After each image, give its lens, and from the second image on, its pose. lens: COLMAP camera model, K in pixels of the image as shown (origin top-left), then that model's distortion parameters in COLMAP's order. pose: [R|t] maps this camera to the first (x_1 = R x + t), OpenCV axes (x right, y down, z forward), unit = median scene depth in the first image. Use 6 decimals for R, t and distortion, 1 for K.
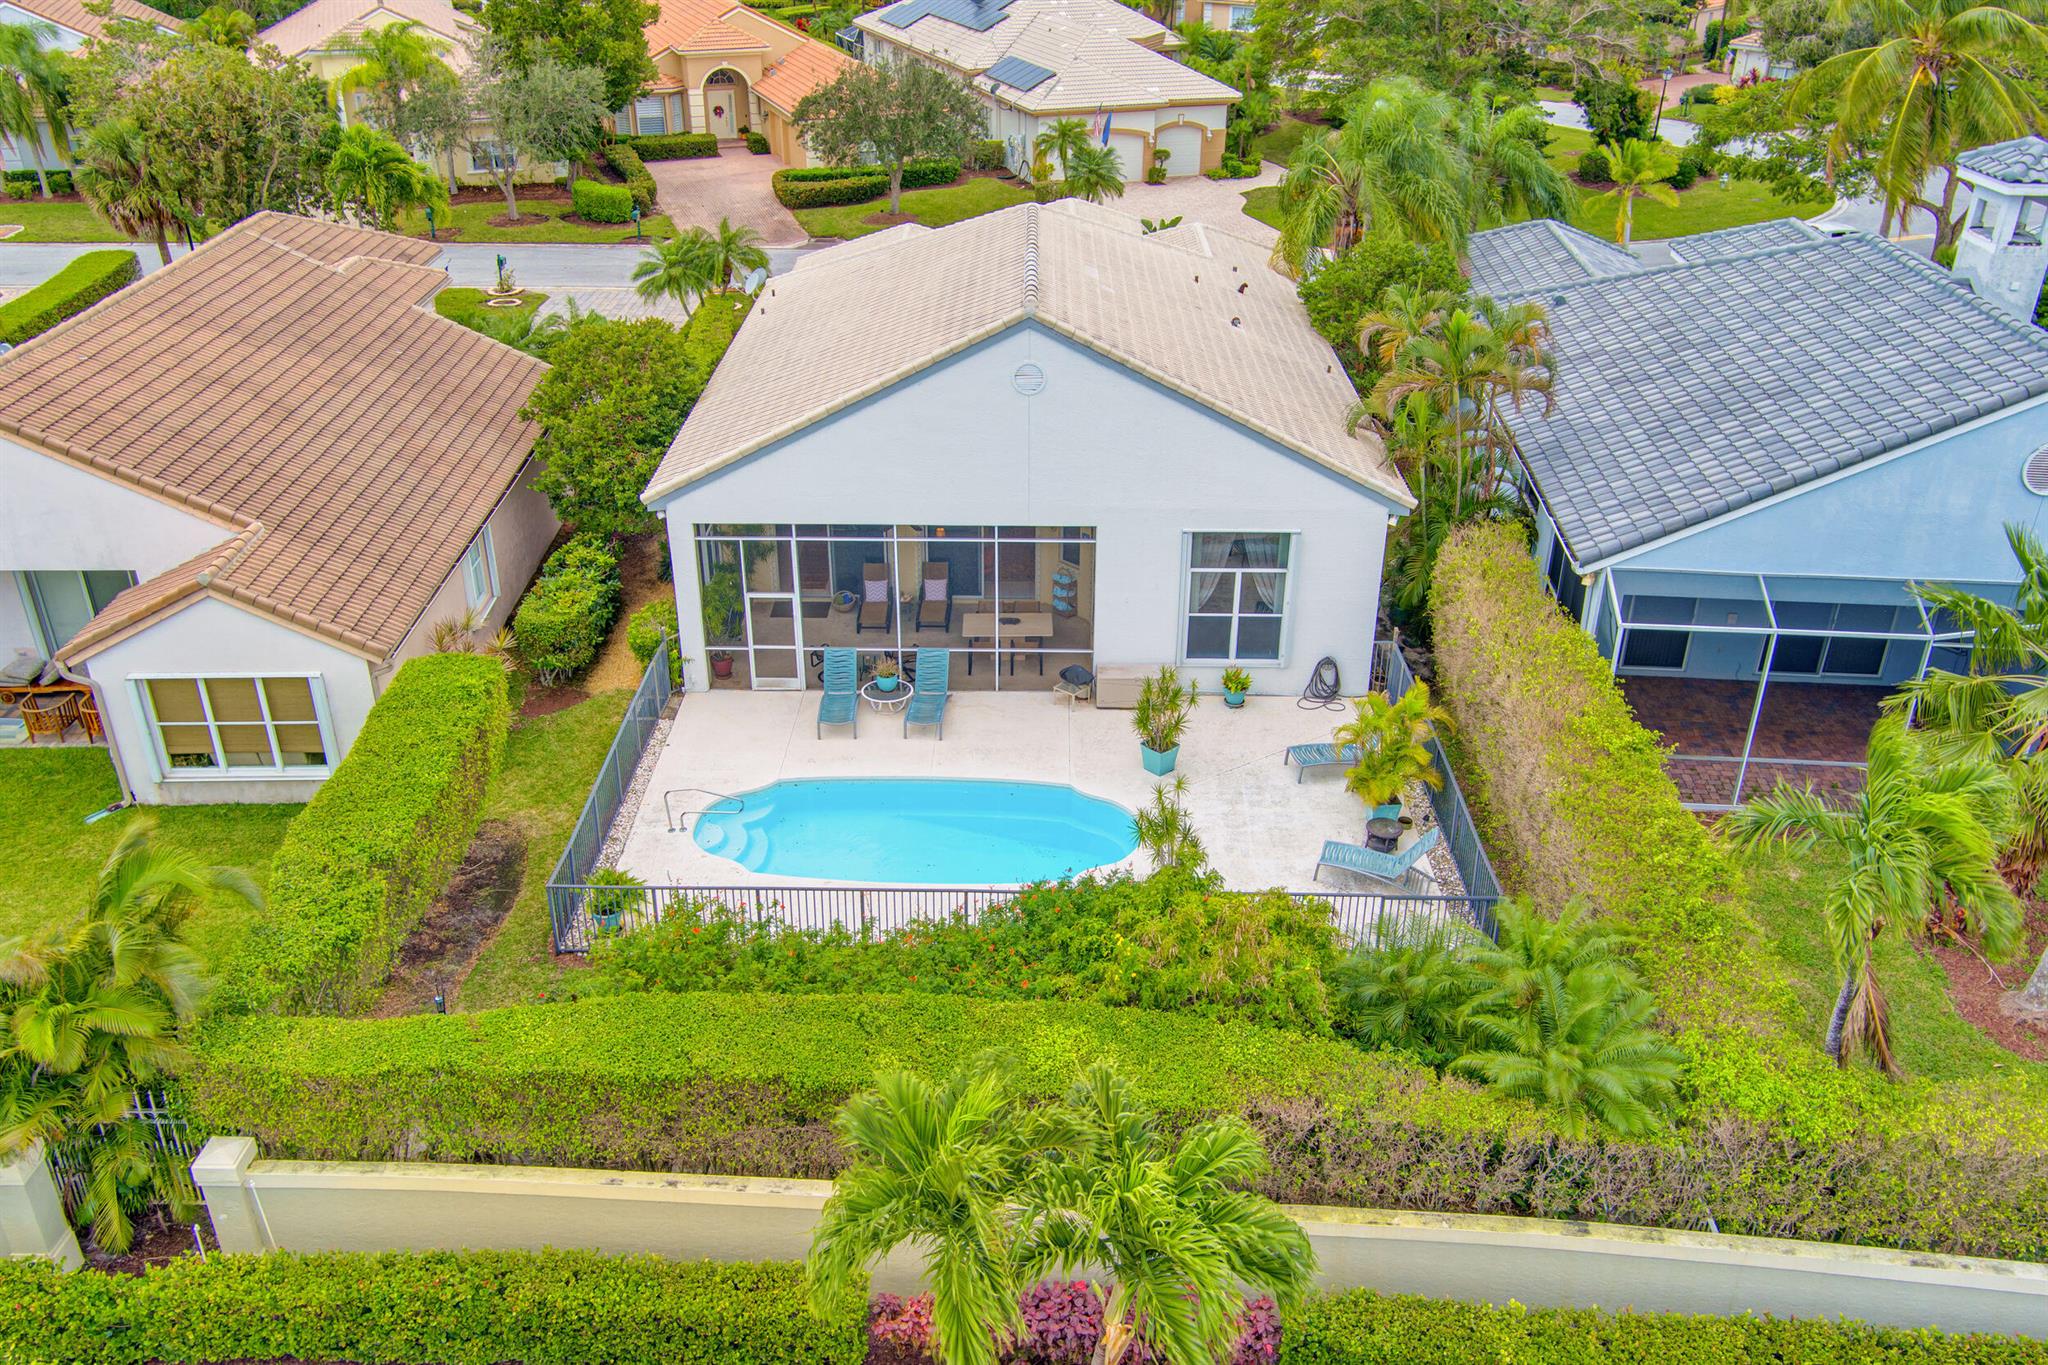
lens RADIAL K [[1561.0, 0, 1024.0], [0, 1561.0, 682.5], [0, 0, 1]] dist [0.010975, 0.007273]
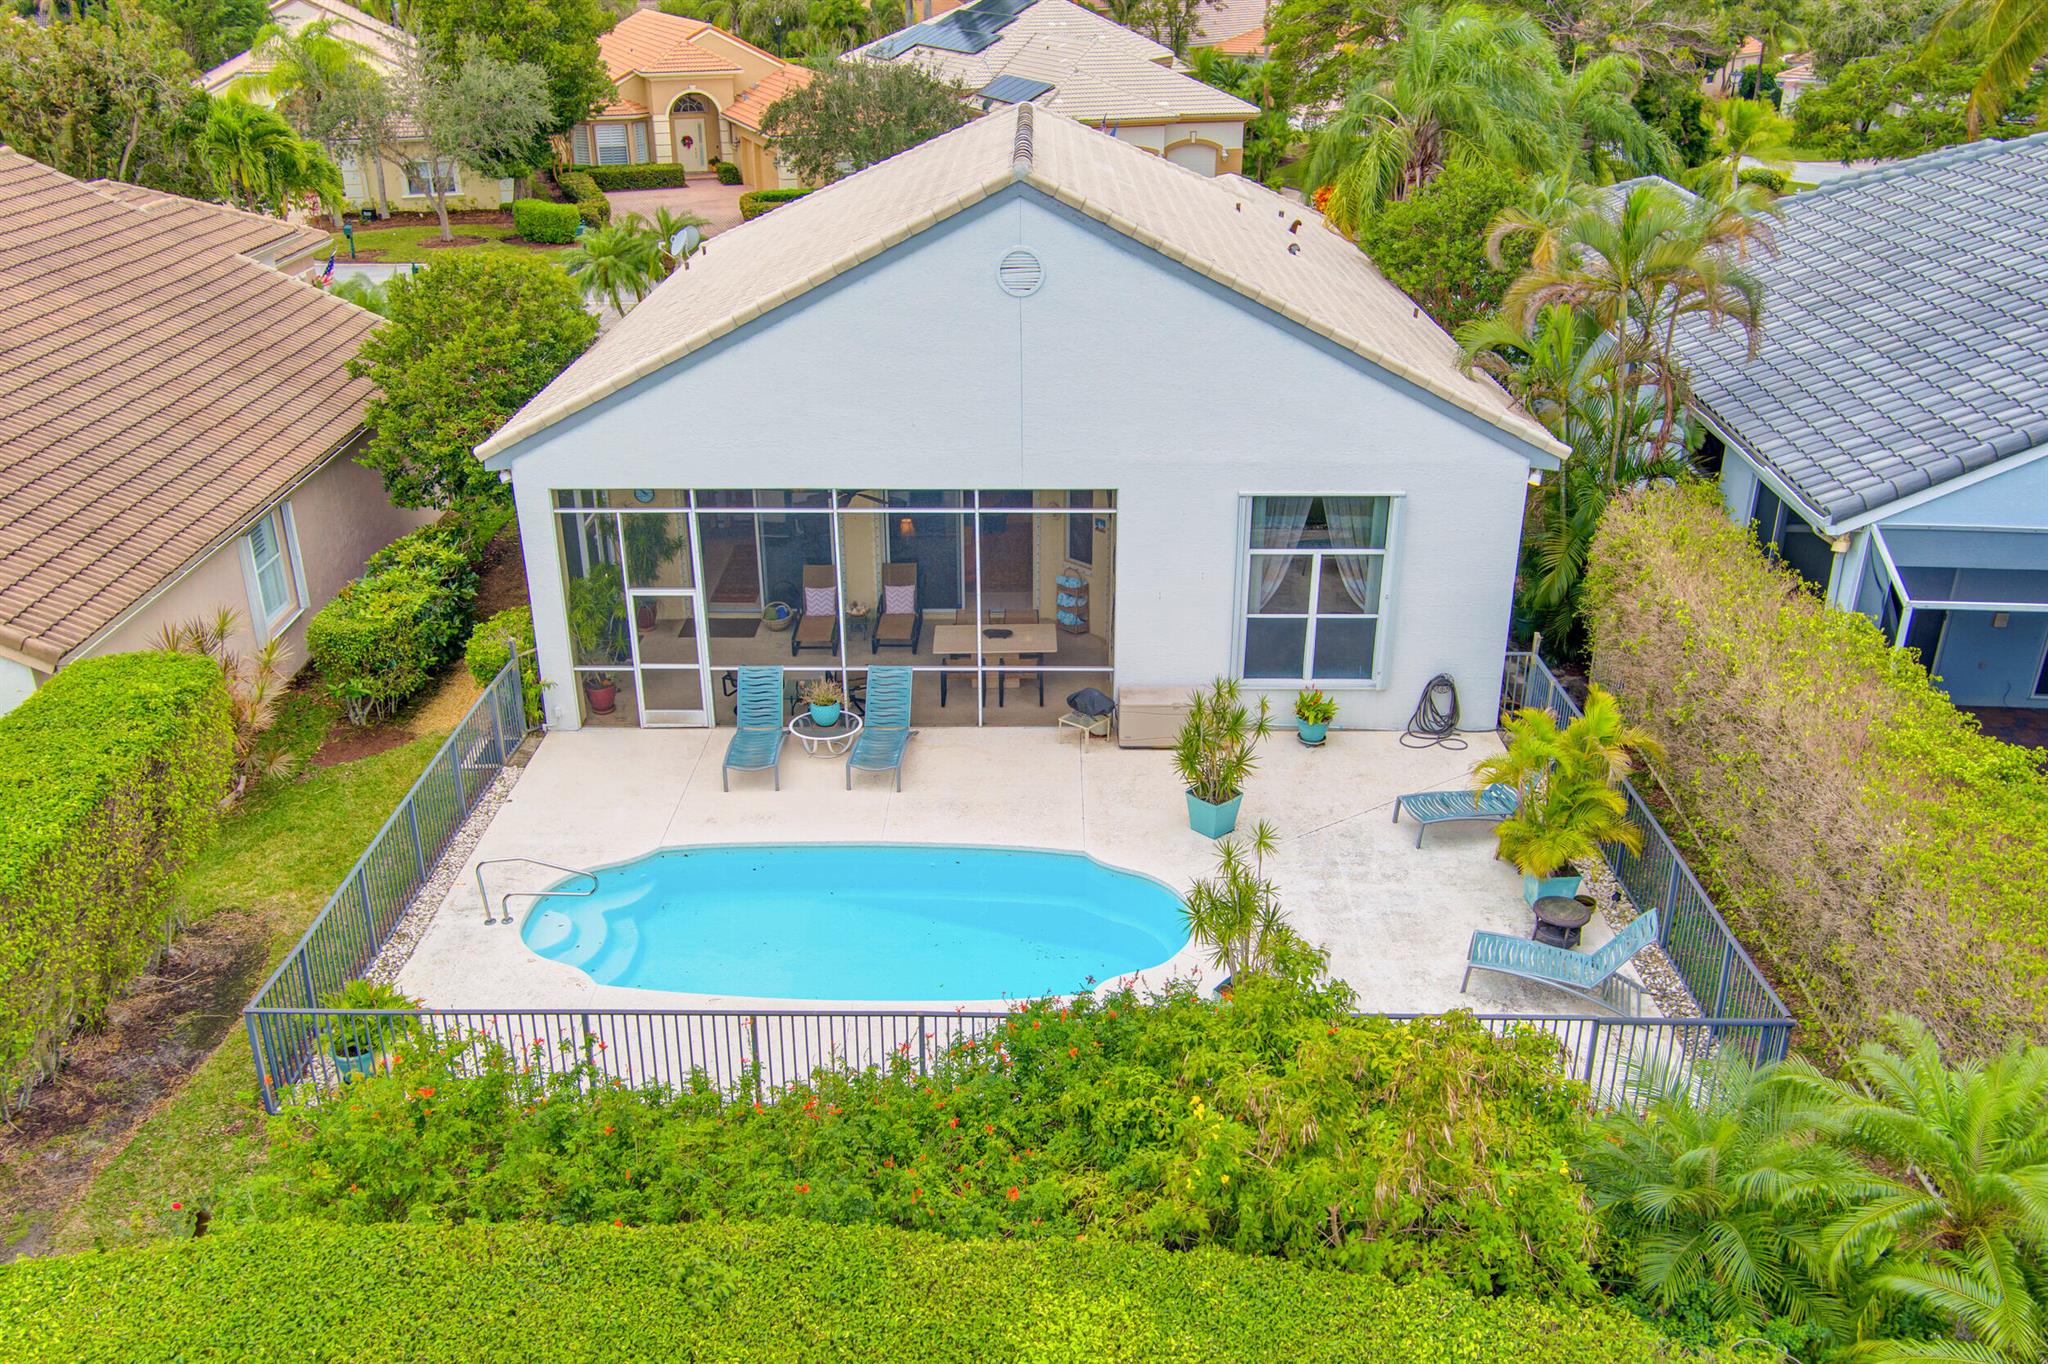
lens RADIAL K [[1561.0, 0, 1024.0], [0, 1561.0, 682.0], [0, 0, 1]] dist [0.010975, 0.007273]
pose [[0.999980, -0.006129, -0.001287, 0.004092], [0.006032, 0.997846, -0.065328, 0.033417], [0.001685, 0.065319, 0.997863, 0.291998]]
